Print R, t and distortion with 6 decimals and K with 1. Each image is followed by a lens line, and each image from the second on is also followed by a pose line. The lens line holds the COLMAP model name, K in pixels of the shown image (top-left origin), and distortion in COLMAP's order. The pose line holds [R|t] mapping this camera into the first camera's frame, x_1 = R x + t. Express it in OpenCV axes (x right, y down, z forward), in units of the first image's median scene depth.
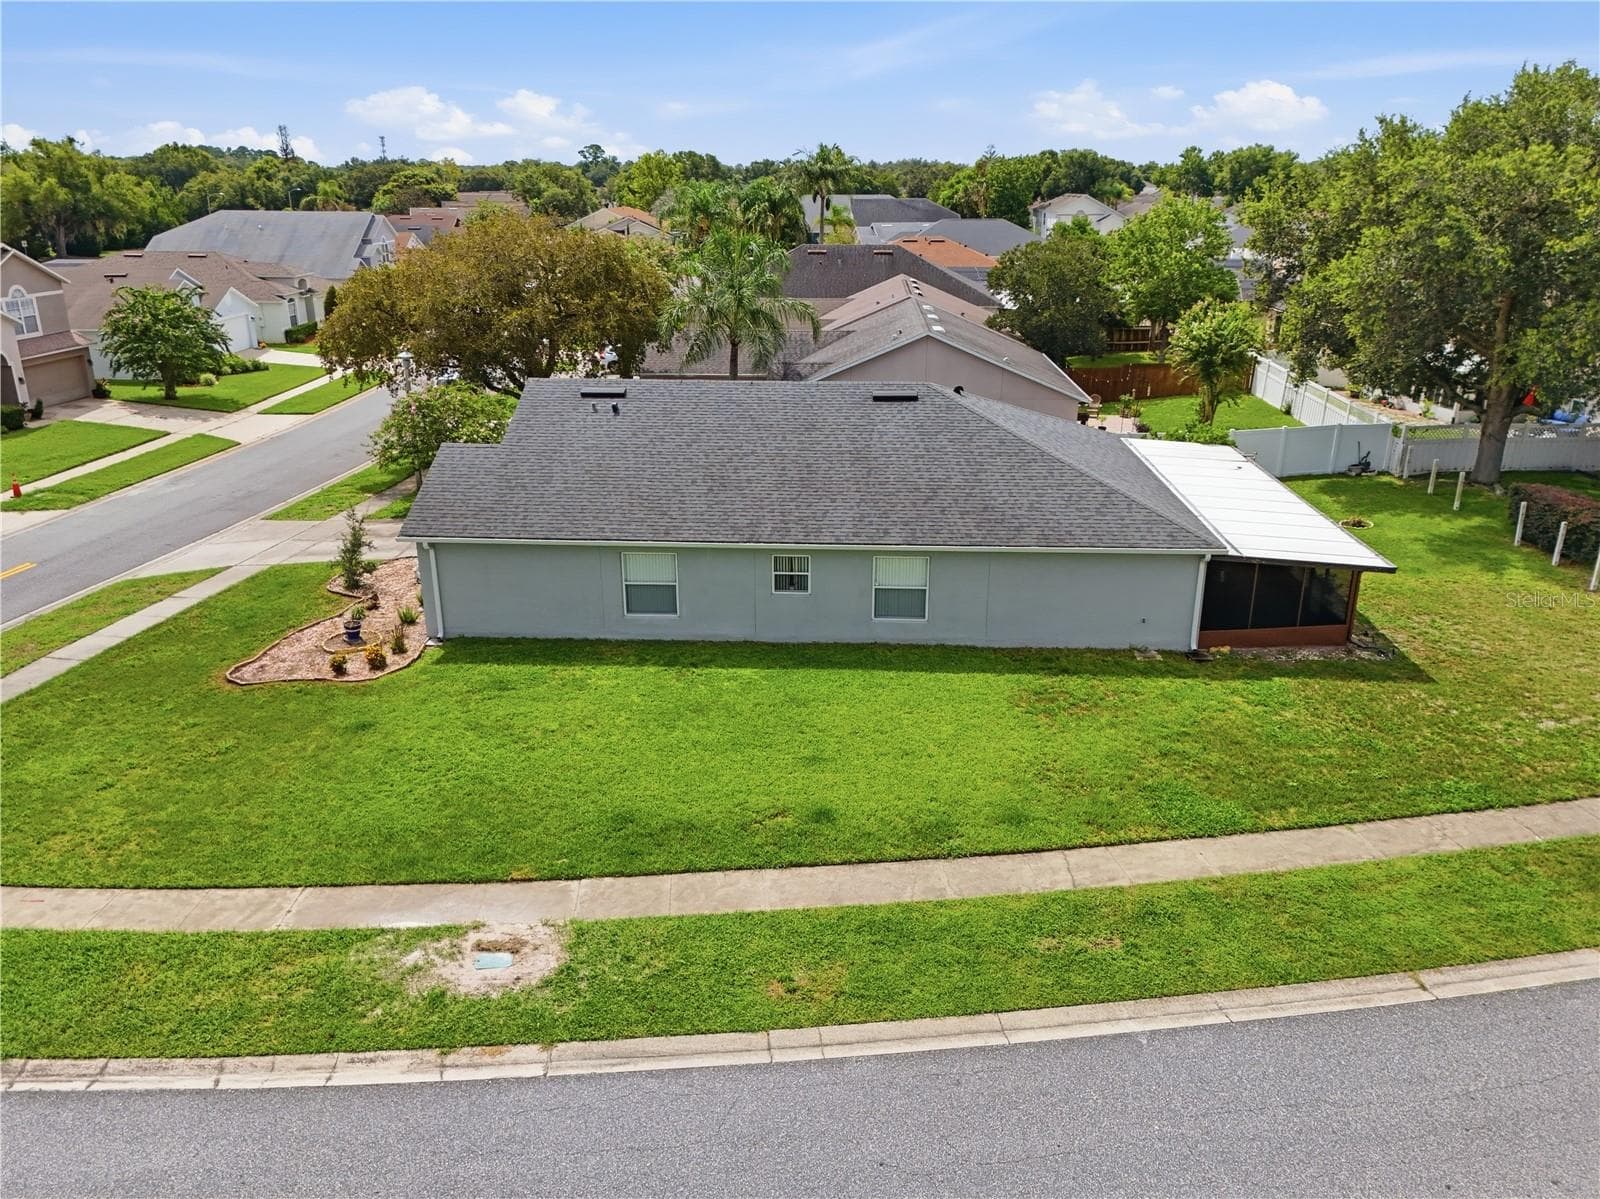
lens RADIAL K [[1193.3, 0, 804.2], [0, 1193.3, 593.4], [0, 0, 1]] dist [0.074656, -0.070157]
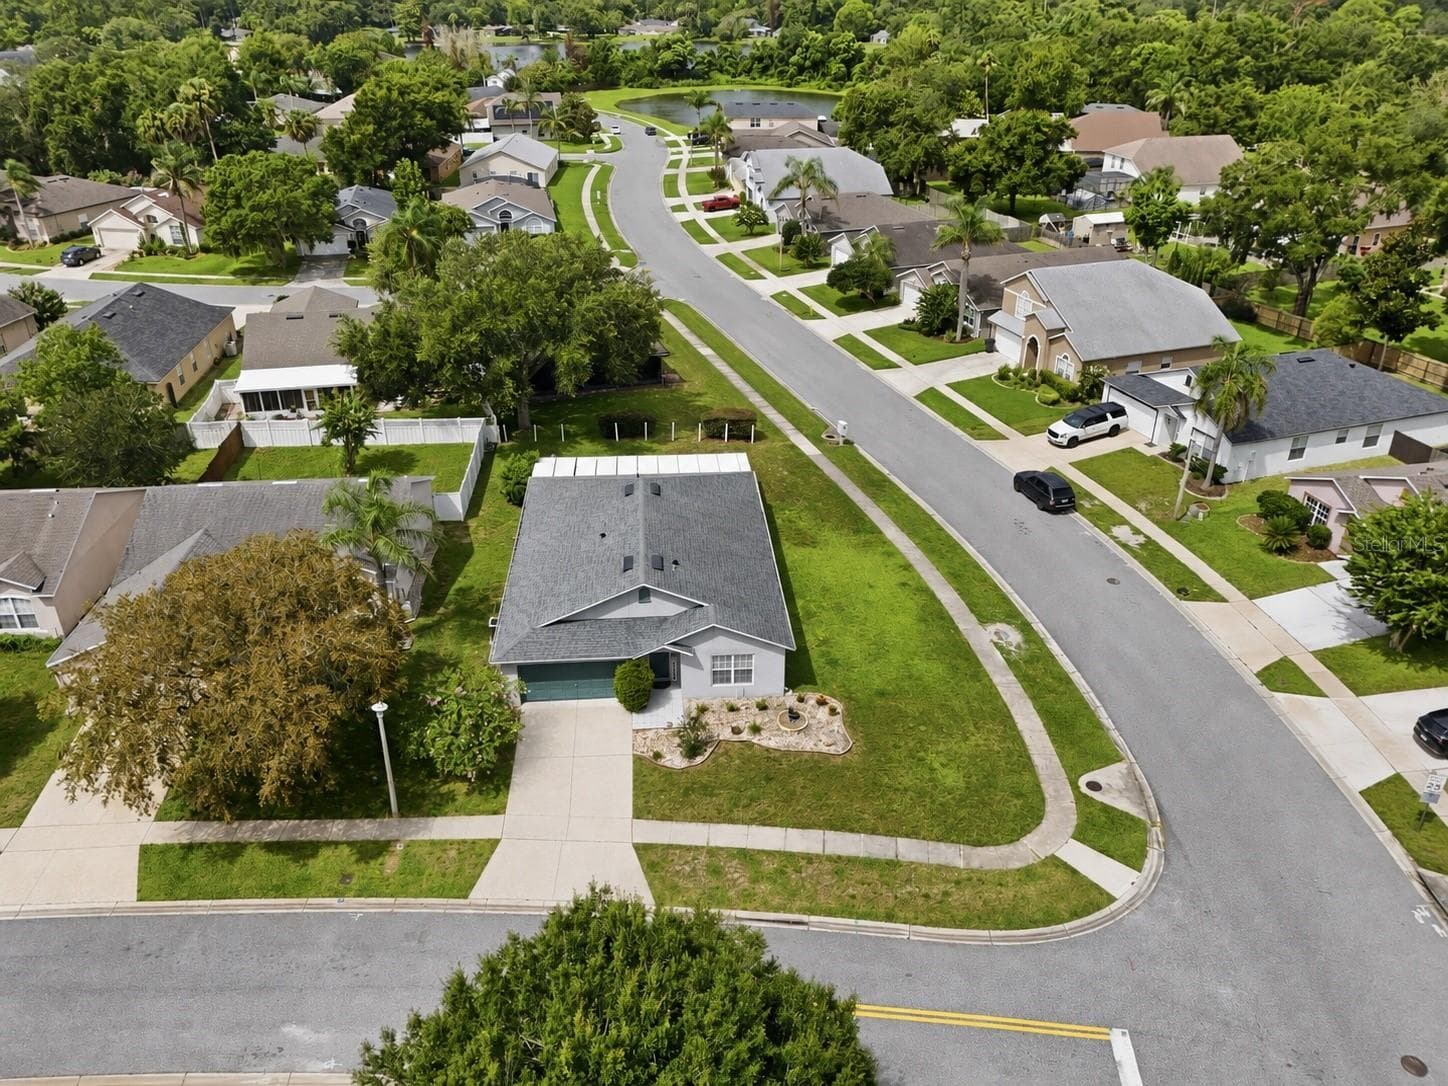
lens RADIAL K [[1080.0, 0, 727.8], [0, 1080.0, 537.5], [0, 0, 1]] dist [0.074656, -0.070157]
pose [[-0.121337, -0.461607, 0.878747, -2.237484], [0.322744, 0.818838, 0.474701, -1.326048], [-0.938676, 0.341210, 0.049625, 1.243215]]
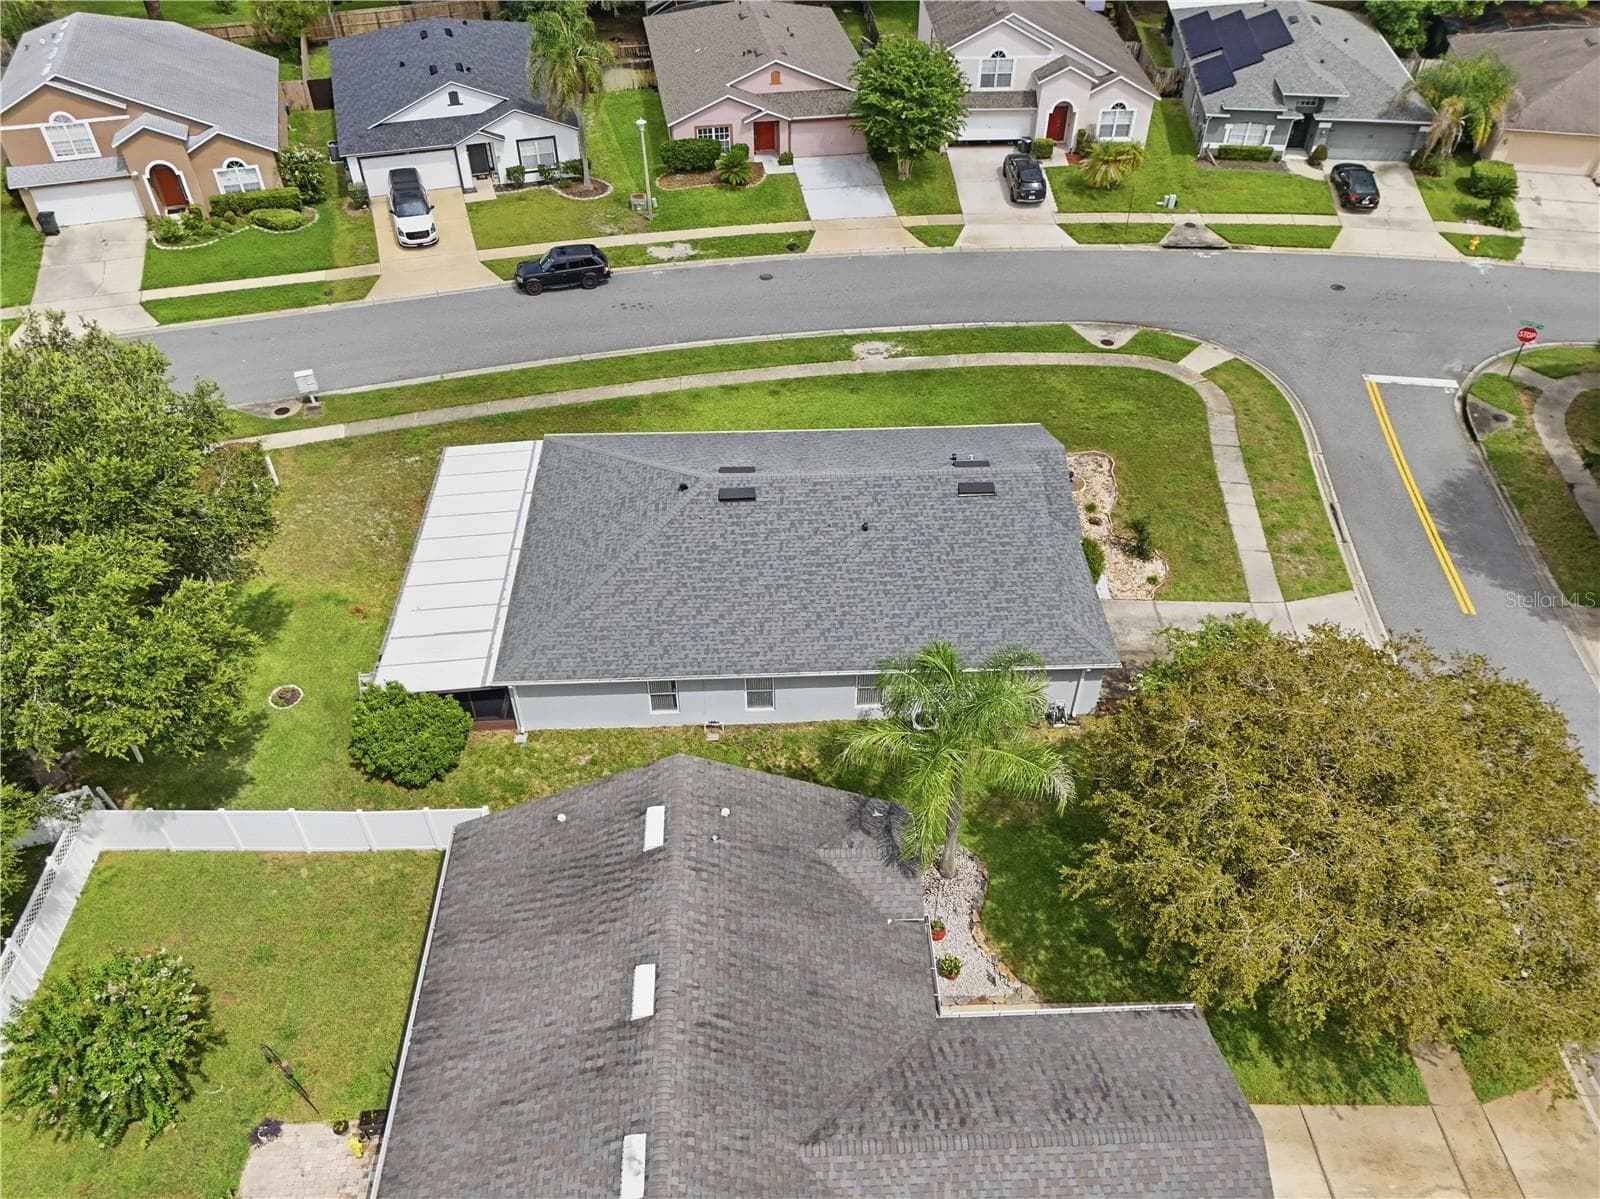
lens RADIAL K [[1193.3, 0, 804.2], [0, 1193.3, 593.4], [0, 0, 1]] dist [0.074656, -0.070157]
pose [[-0.995788, 0.057093, -0.071740, 0.156436], [-0.034652, 0.490063, 0.870998, -1.774067], [0.084885, 0.869815, -0.486020, 2.578439]]
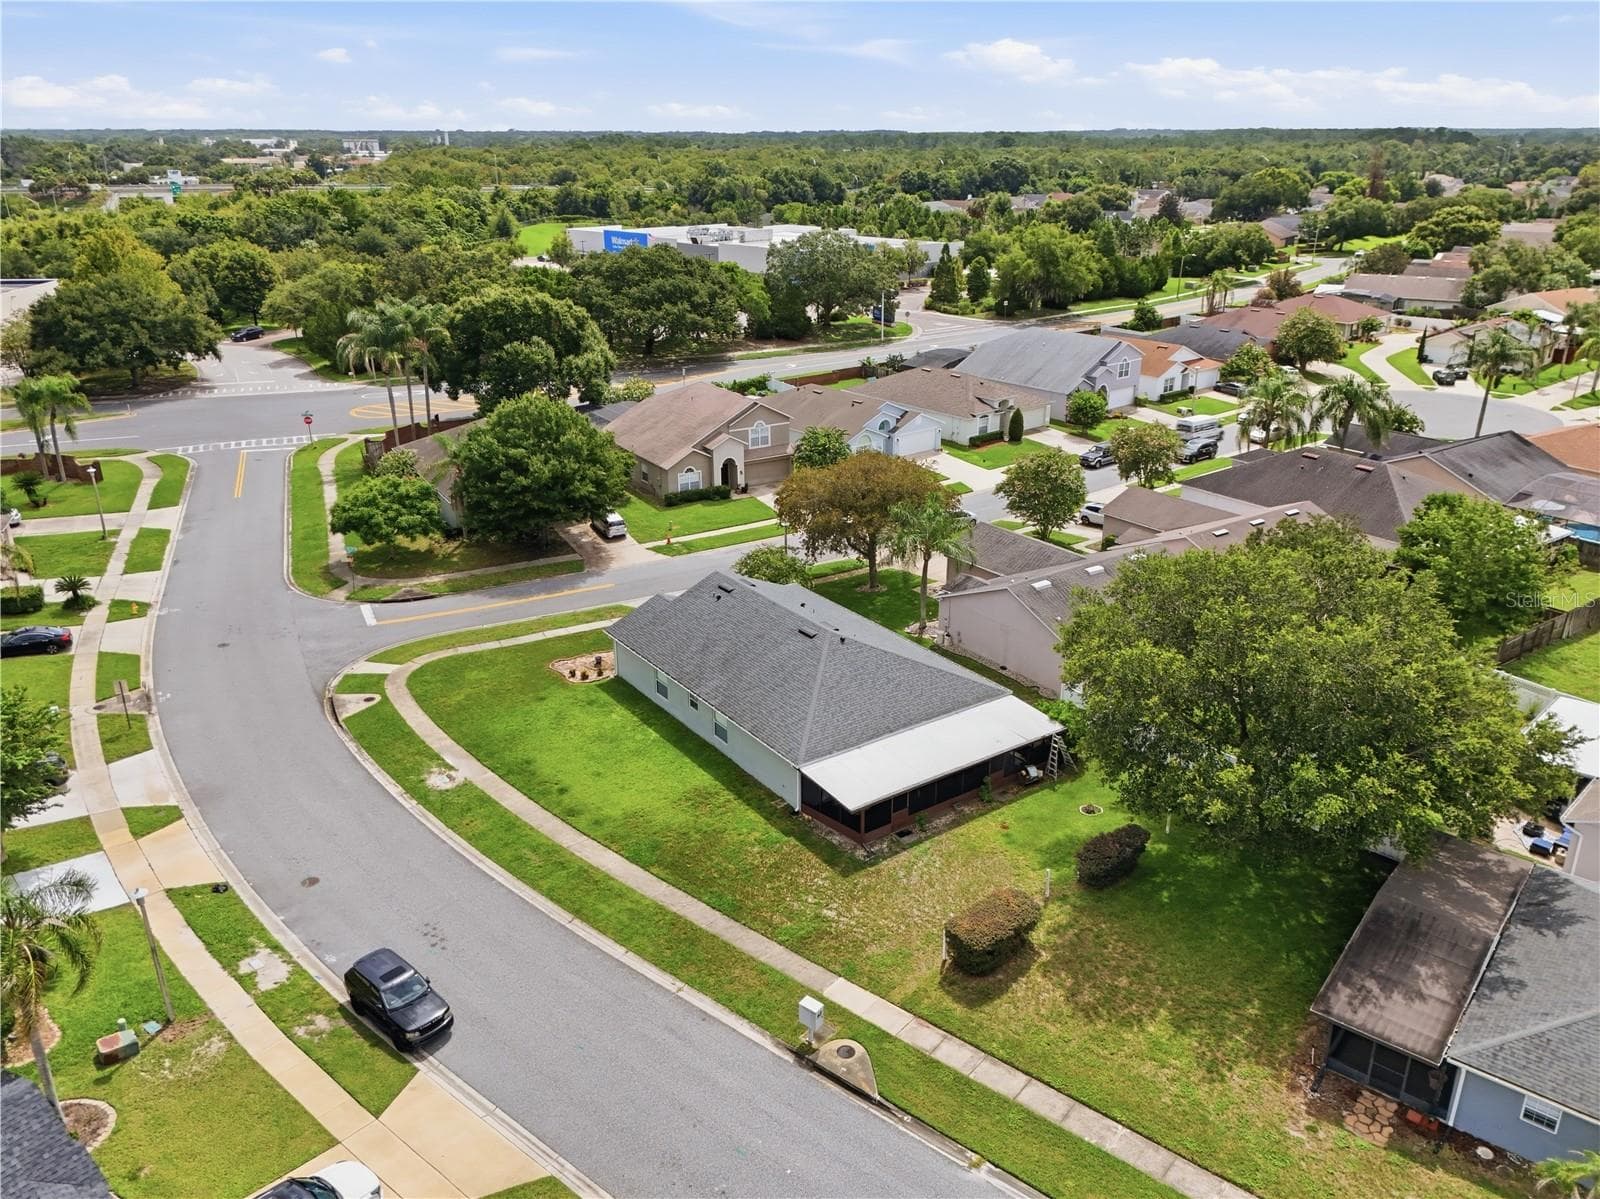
lens RADIAL K [[1193.3, 0, 804.2], [0, 1193.3, 593.4], [0, 0, 1]] dist [0.074656, -0.070157]
pose [[0.616693, 0.280711, -0.735453, 2.148367], [-0.256641, 0.954909, 0.149276, -0.753179], [0.744194, 0.096690, 0.660928, -0.379137]]
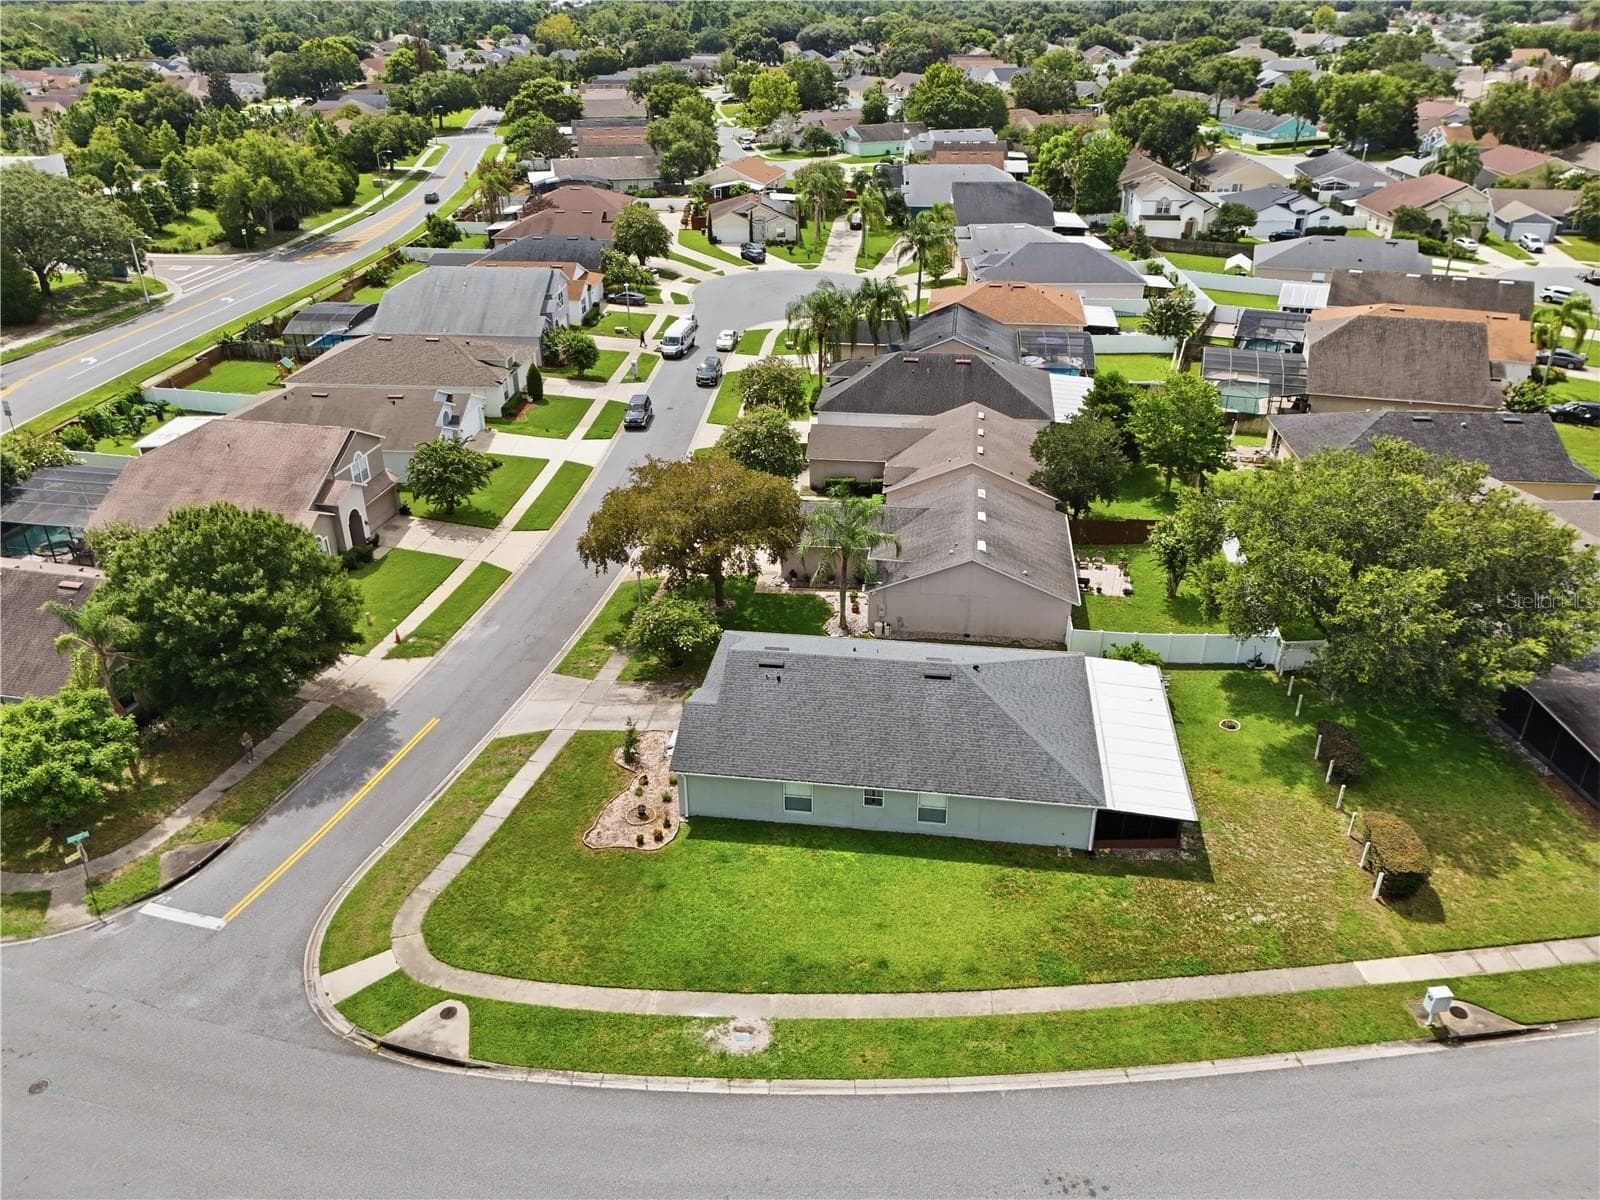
lens RADIAL K [[1193.3, 0, 804.2], [0, 1193.3, 593.9], [0, 0, 1]] dist [0.074656, -0.070157]
pose [[0.996351, 0.035460, -0.077637, 0.019190], [-0.024268, 0.989767, 0.140617, -0.778770], [0.081829, -0.138219, 0.987015, -1.064314]]
